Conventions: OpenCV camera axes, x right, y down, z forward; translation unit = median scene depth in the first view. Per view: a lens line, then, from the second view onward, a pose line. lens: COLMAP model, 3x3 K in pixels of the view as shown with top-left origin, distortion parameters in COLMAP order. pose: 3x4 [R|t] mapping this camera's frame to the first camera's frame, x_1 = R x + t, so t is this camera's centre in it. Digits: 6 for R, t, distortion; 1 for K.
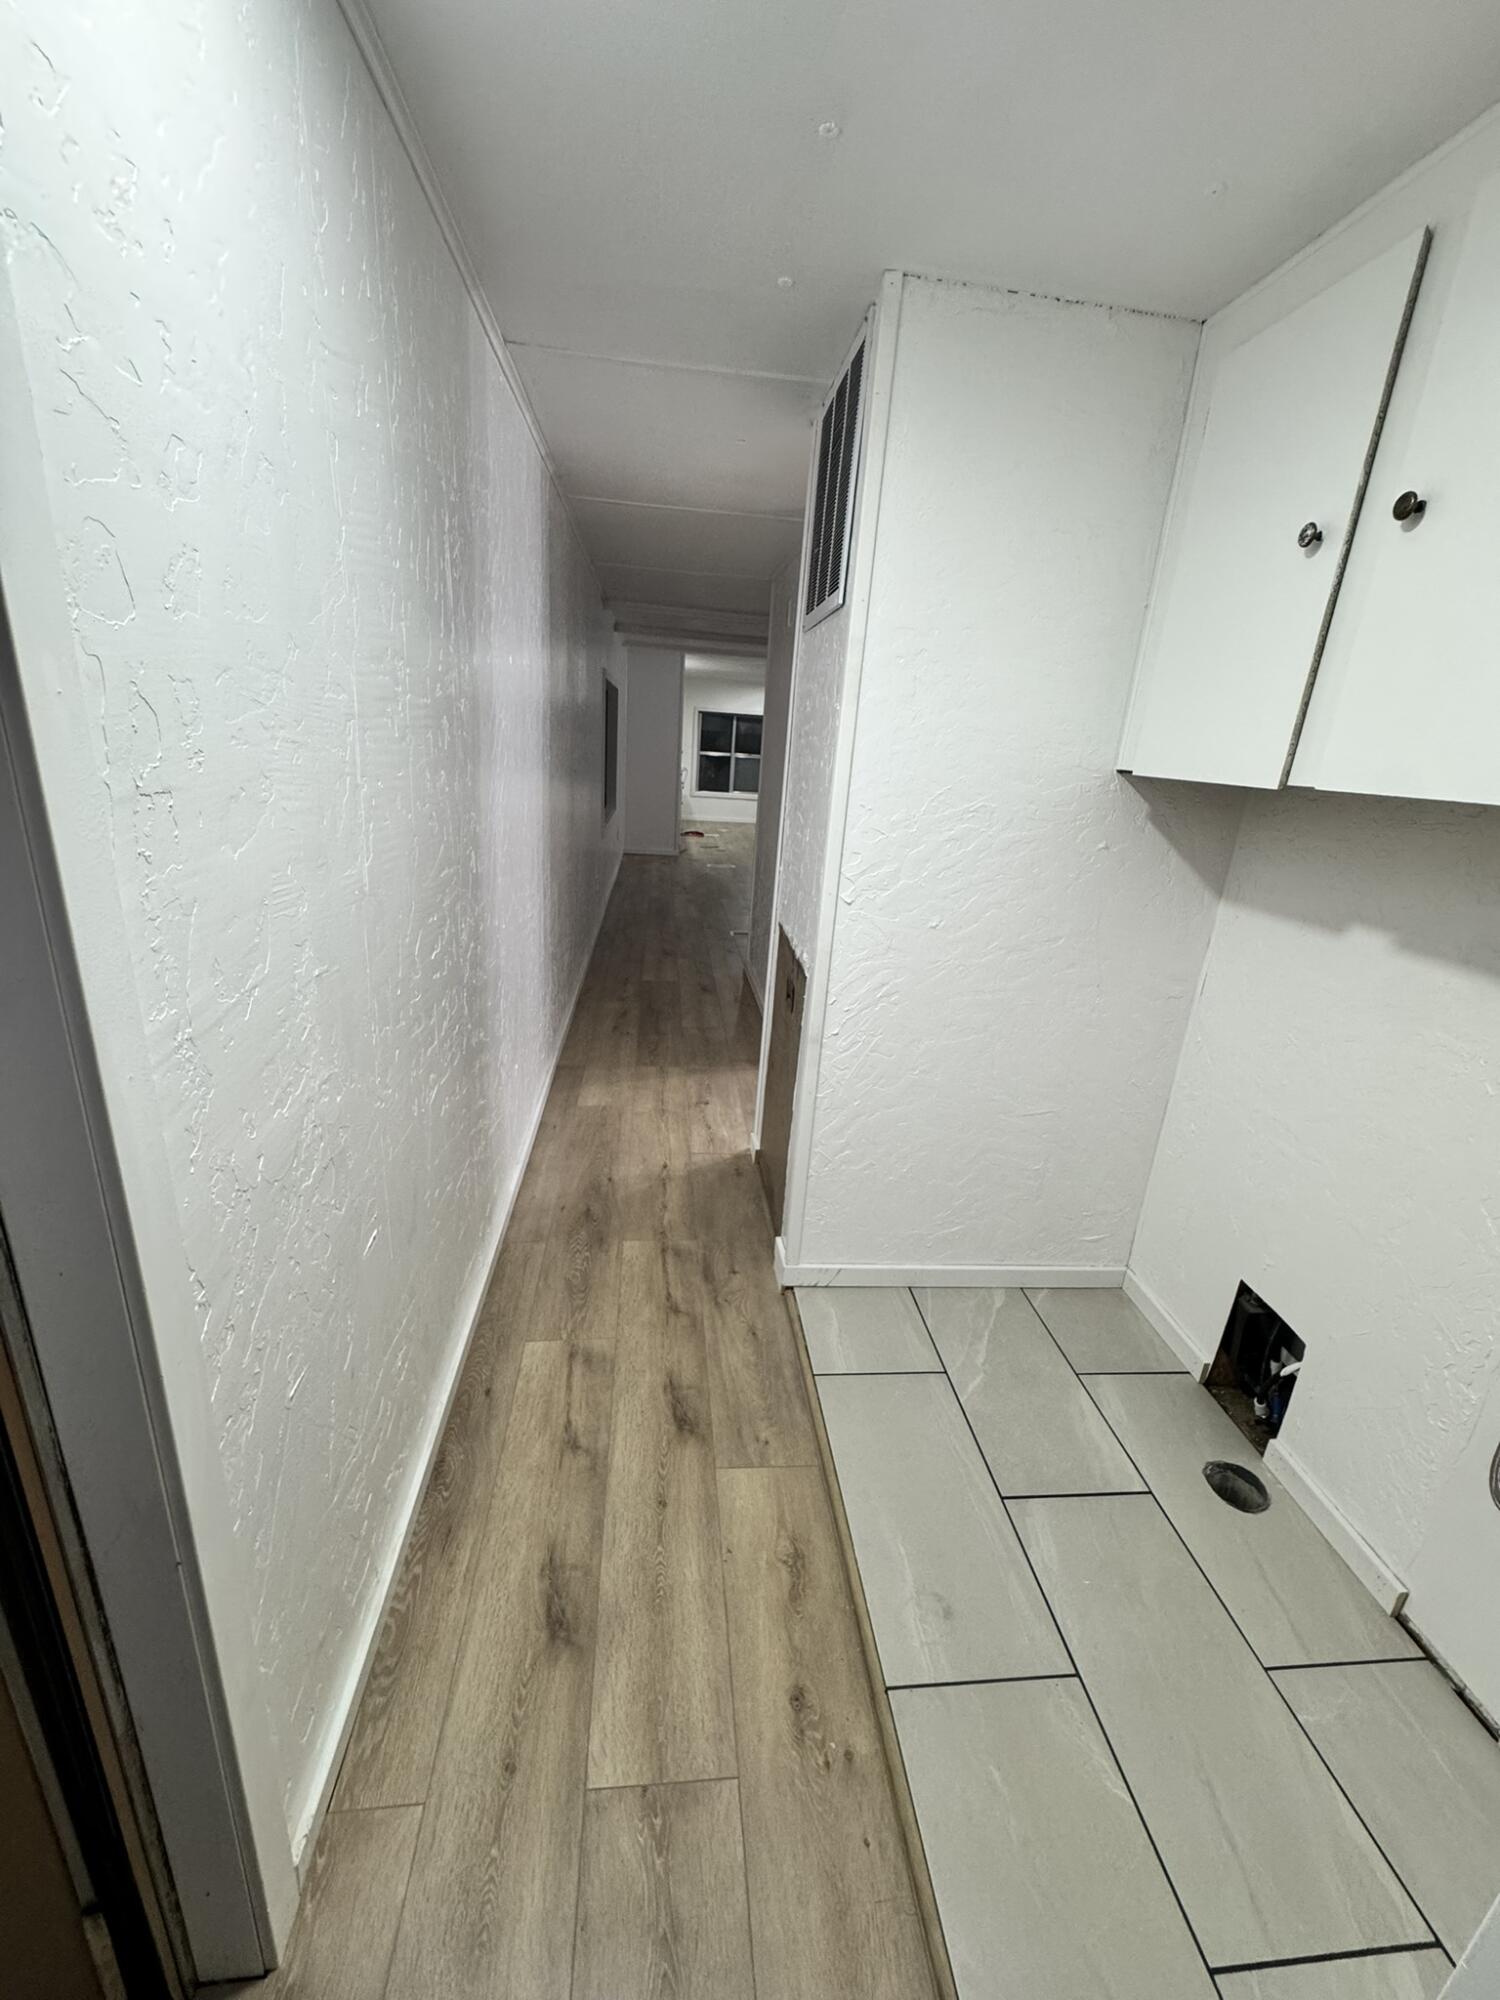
lens RADIAL K [[801.1, 0, 750.0], [0, 801.1, 1000.0], [0, 0, 1]] dist [-0.003410, 0.000161]
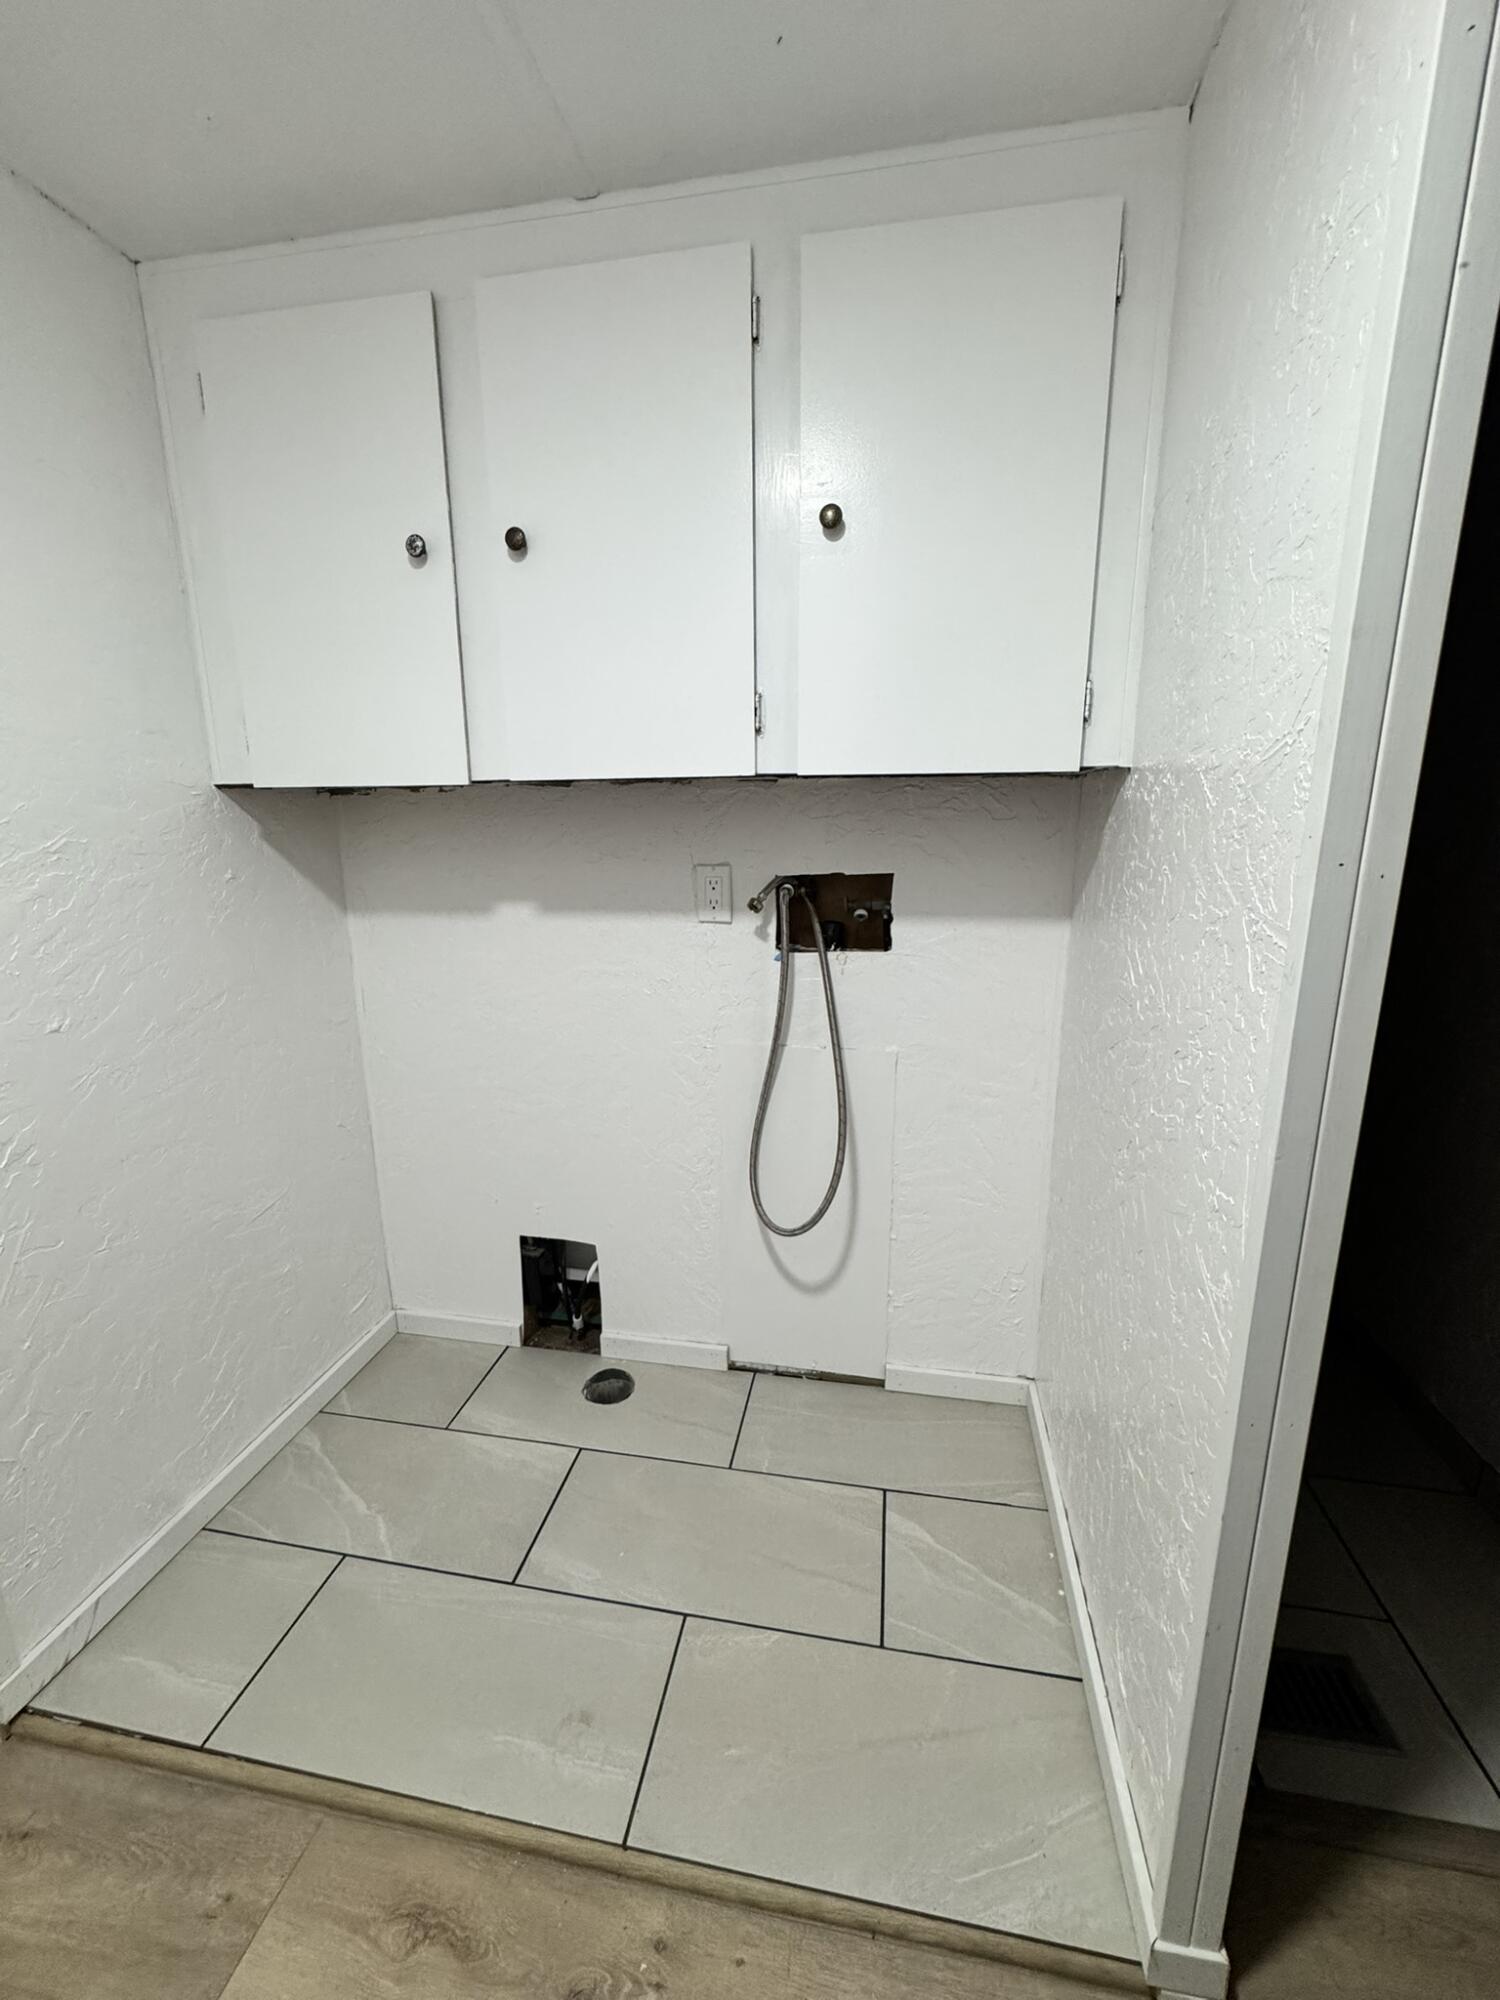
lens RADIAL K [[801.1, 0, 750.0], [0, 801.1, 1000.0], [0, 0, 1]] dist [-0.003410, 0.000161]
pose [[0.275270, -0.282928, 0.918792, -0.220930], [0.325295, 0.926752, 0.187921, -0.054531], [-0.904660, 0.247149, 0.347142, 0.260605]]
